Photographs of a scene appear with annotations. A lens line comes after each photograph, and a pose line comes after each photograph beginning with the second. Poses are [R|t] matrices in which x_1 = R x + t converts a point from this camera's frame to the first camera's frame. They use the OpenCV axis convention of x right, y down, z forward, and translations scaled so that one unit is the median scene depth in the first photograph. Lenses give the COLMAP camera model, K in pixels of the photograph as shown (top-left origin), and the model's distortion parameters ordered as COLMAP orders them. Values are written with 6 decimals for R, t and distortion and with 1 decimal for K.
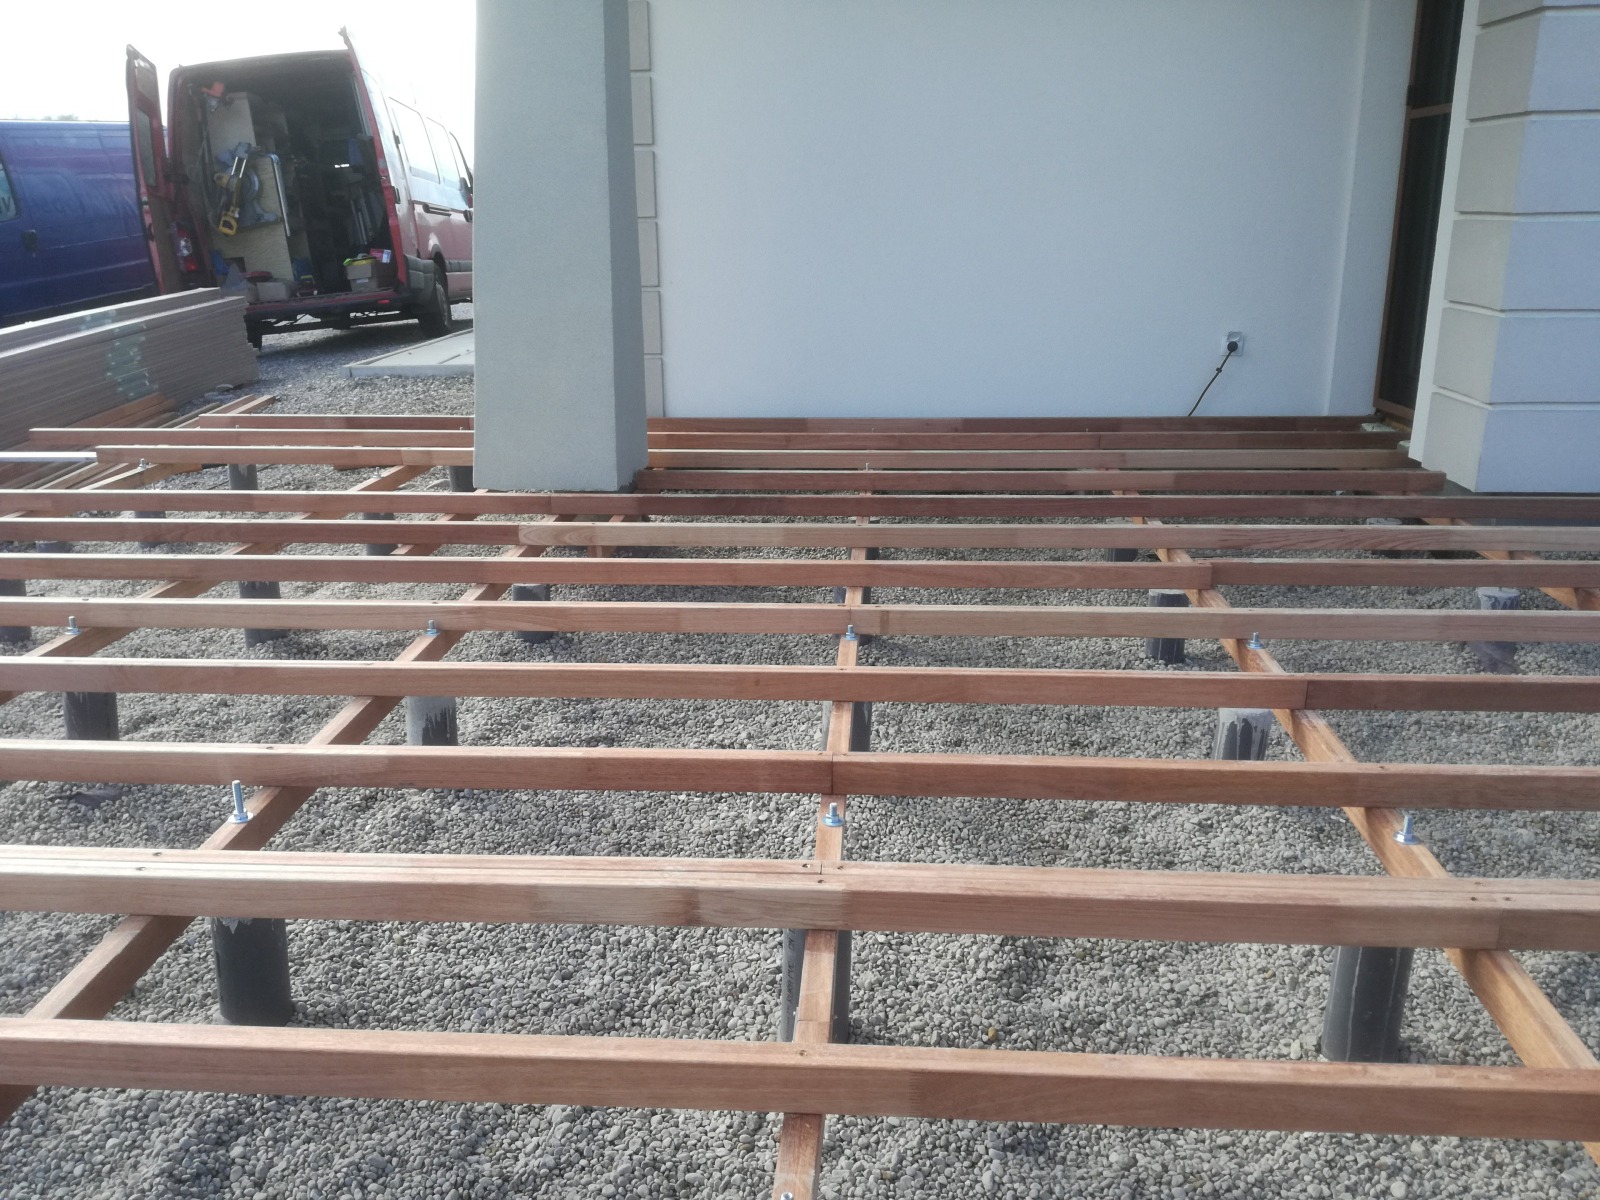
lens RADIAL K [[1284.0, 0, 800.0], [0, 1284.0, 600.0], [0, 0, 1]] dist [0.061608, -0.109060]
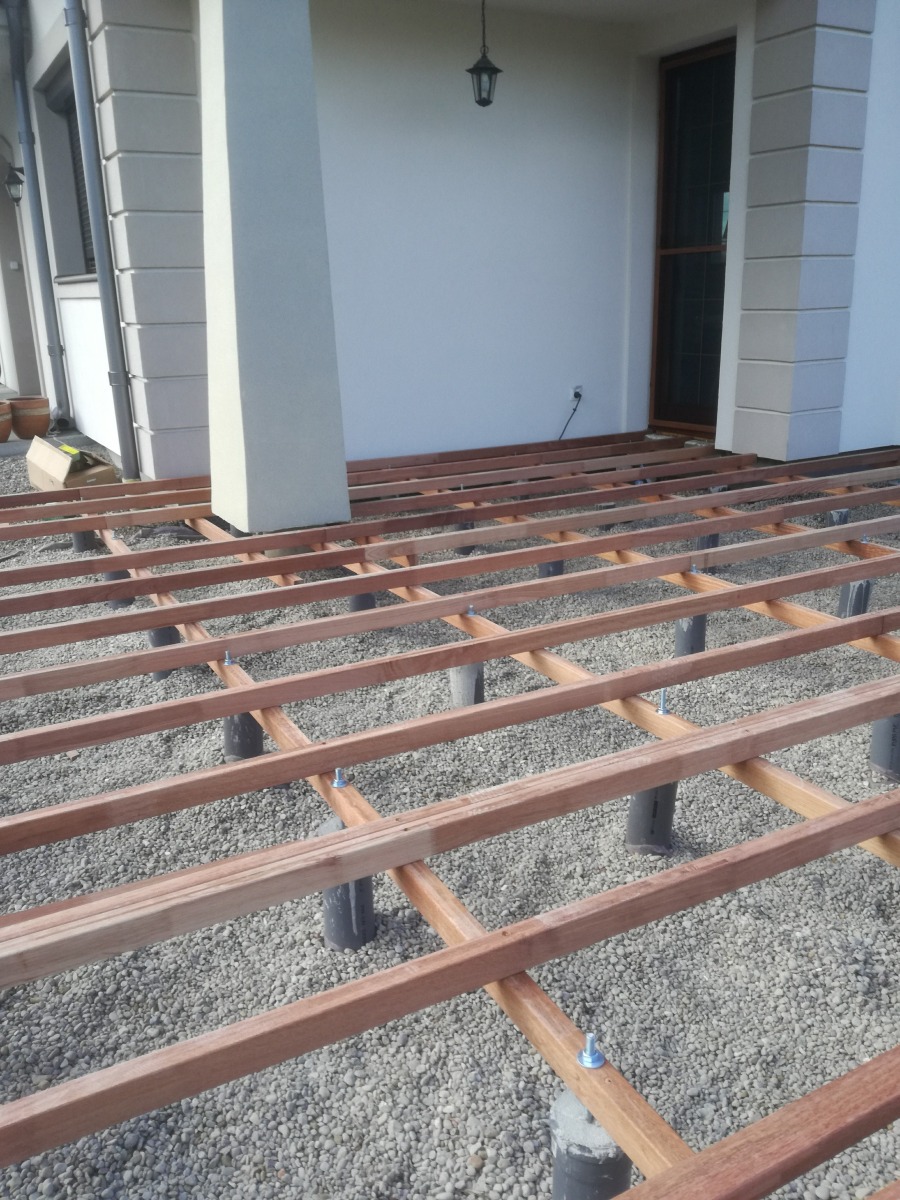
lens RADIAL K [[1077.2, 0, 450.0], [0, 1077.2, 600.0], [0, 0, 1]] dist [0.136108, -0.227579]
pose [[0.840029, -0.157202, 0.519267, -0.468352], [0.175811, 0.984330, 0.013581, -0.002180], [-0.513266, 0.079884, 0.854504, 0.028275]]
